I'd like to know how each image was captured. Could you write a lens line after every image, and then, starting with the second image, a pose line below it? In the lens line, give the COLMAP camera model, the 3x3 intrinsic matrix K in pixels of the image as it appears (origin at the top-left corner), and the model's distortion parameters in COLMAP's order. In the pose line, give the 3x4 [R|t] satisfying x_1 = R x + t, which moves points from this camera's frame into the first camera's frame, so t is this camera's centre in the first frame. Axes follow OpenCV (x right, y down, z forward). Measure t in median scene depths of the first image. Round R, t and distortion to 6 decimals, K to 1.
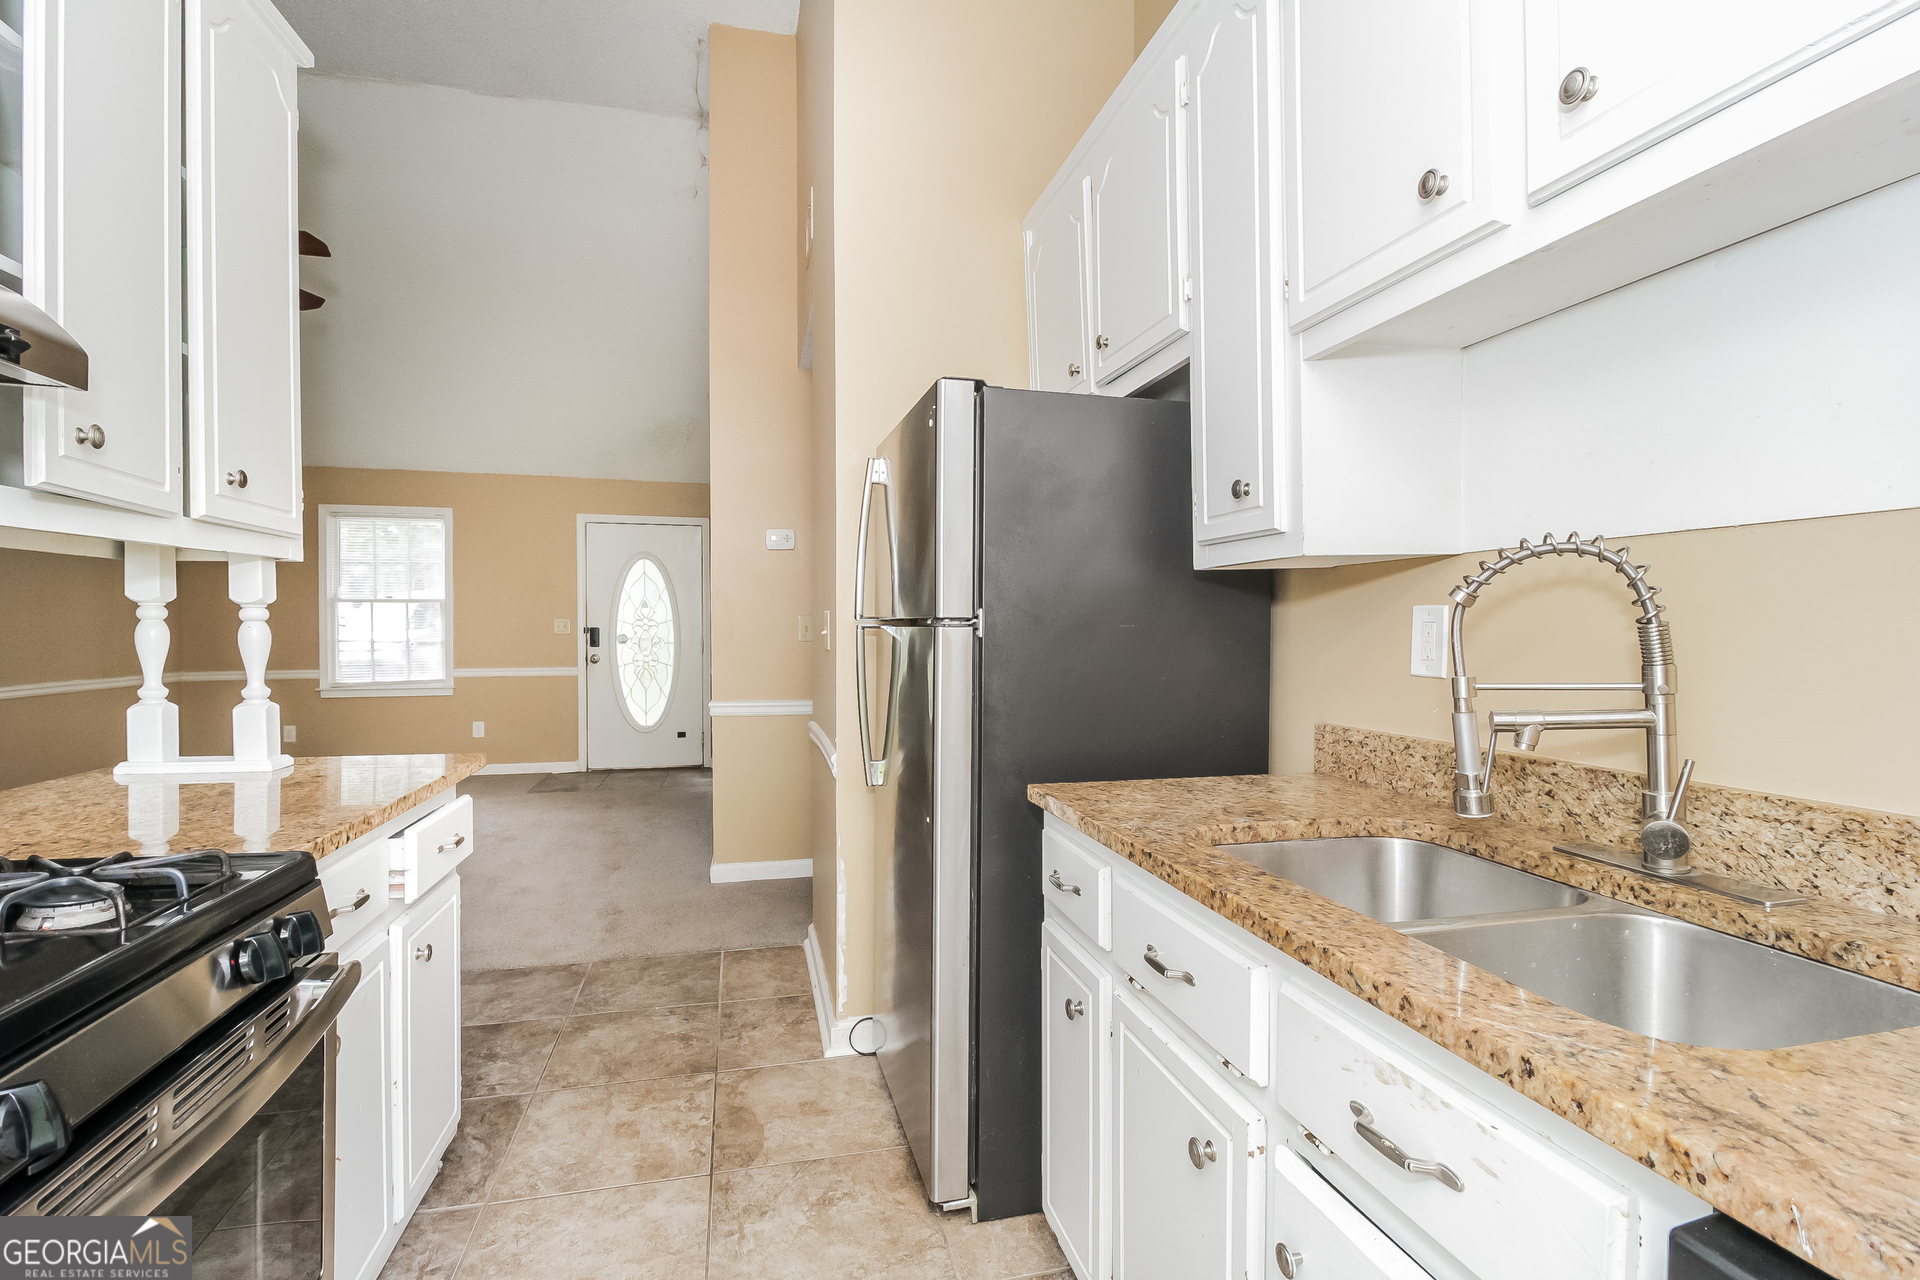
lens RADIAL K [[878.7, 0, 960.0], [0, 878.7, 640.0], [0, 0, 1]] dist [-0.000250, 0.000011]
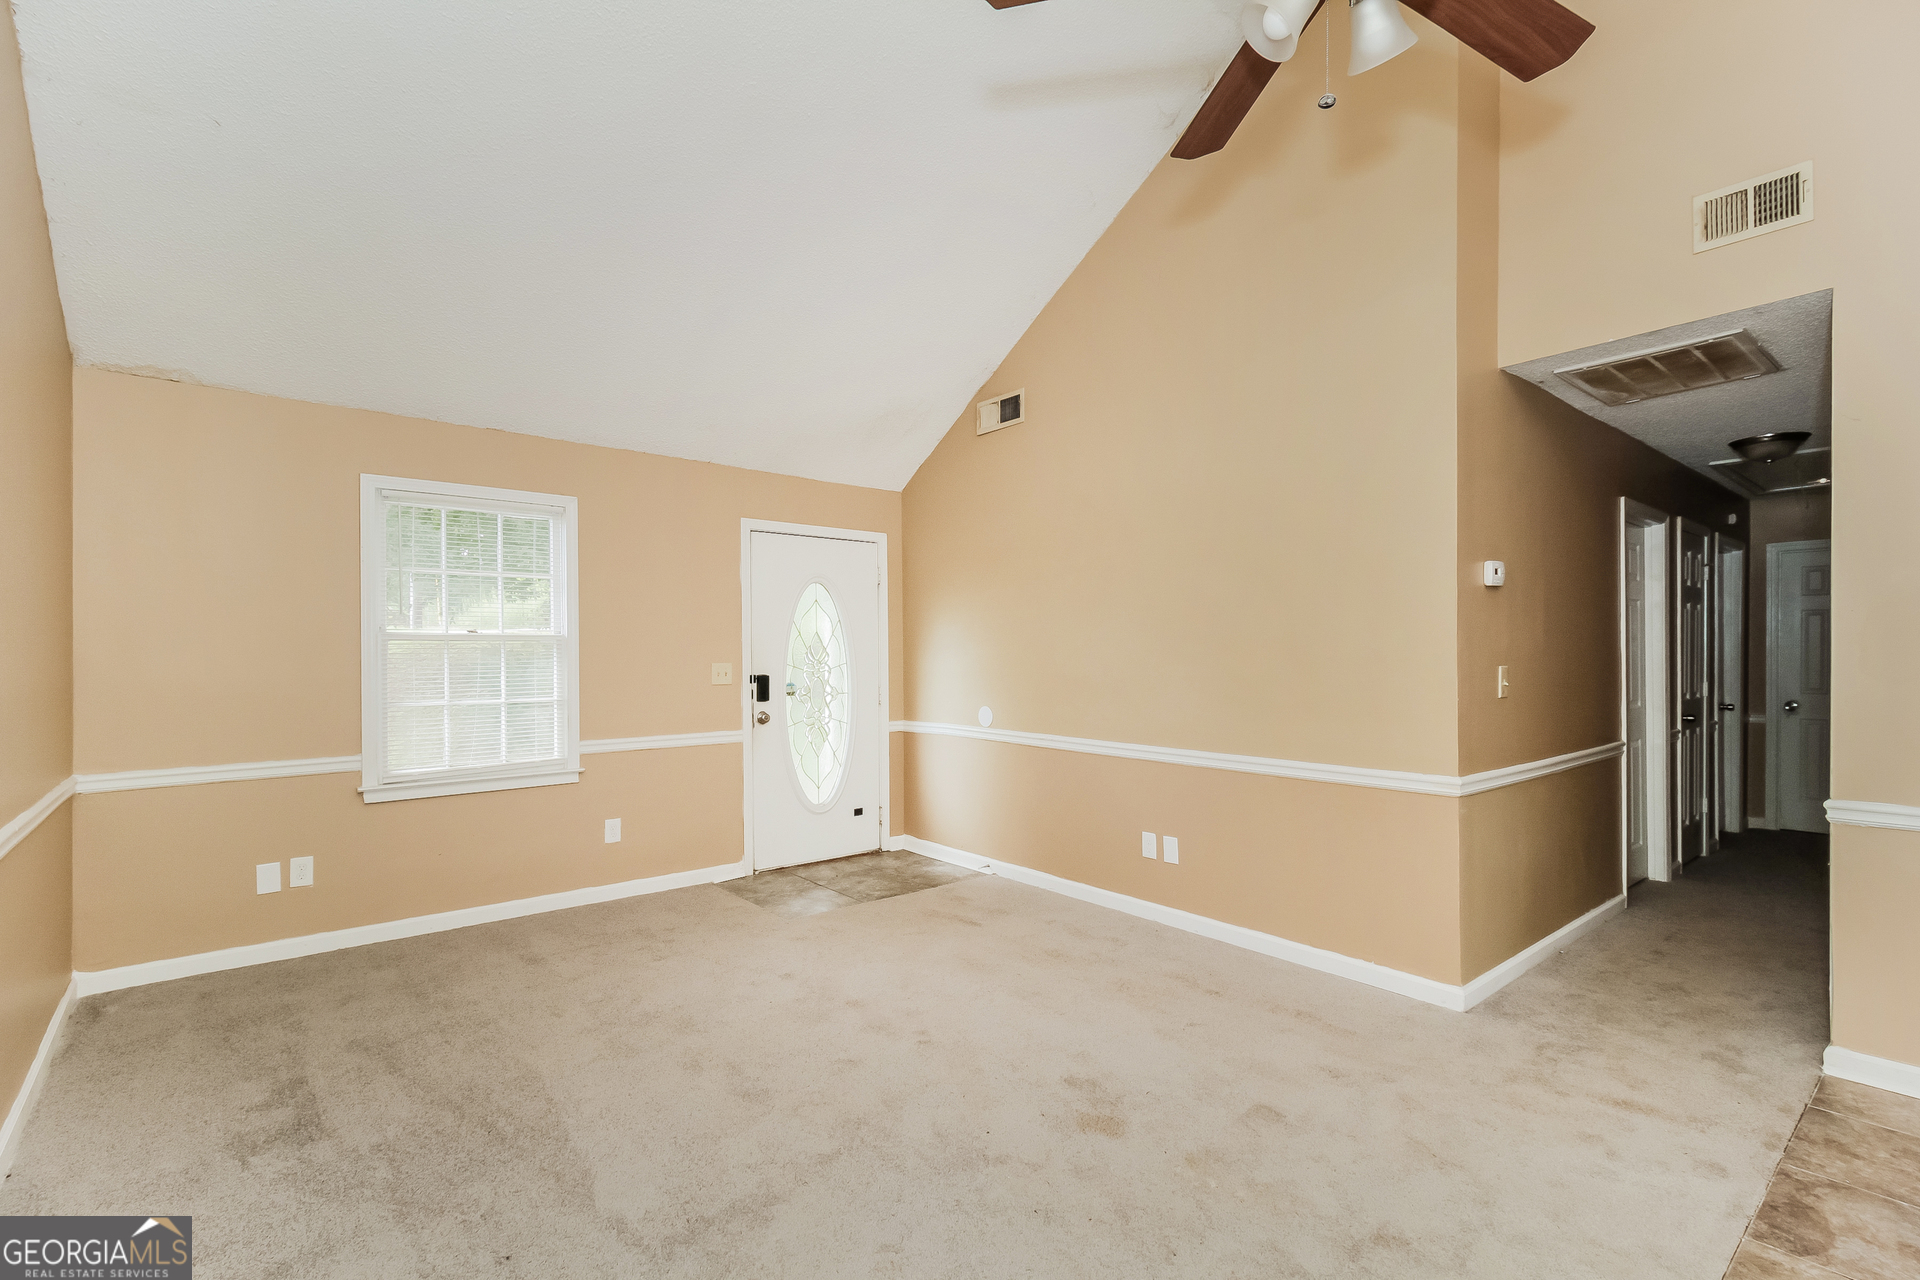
lens RADIAL K [[878.7, 0, 960.0], [0, 878.7, 640.0], [0, 0, 1]] dist [-0.000250, 0.000011]
pose [[0.903064, 0.000395, 0.429505, -0.583310], [0.011510, 0.999618, -0.025119, -0.022852], [-0.429351, 0.027627, 0.902715, 0.272221]]
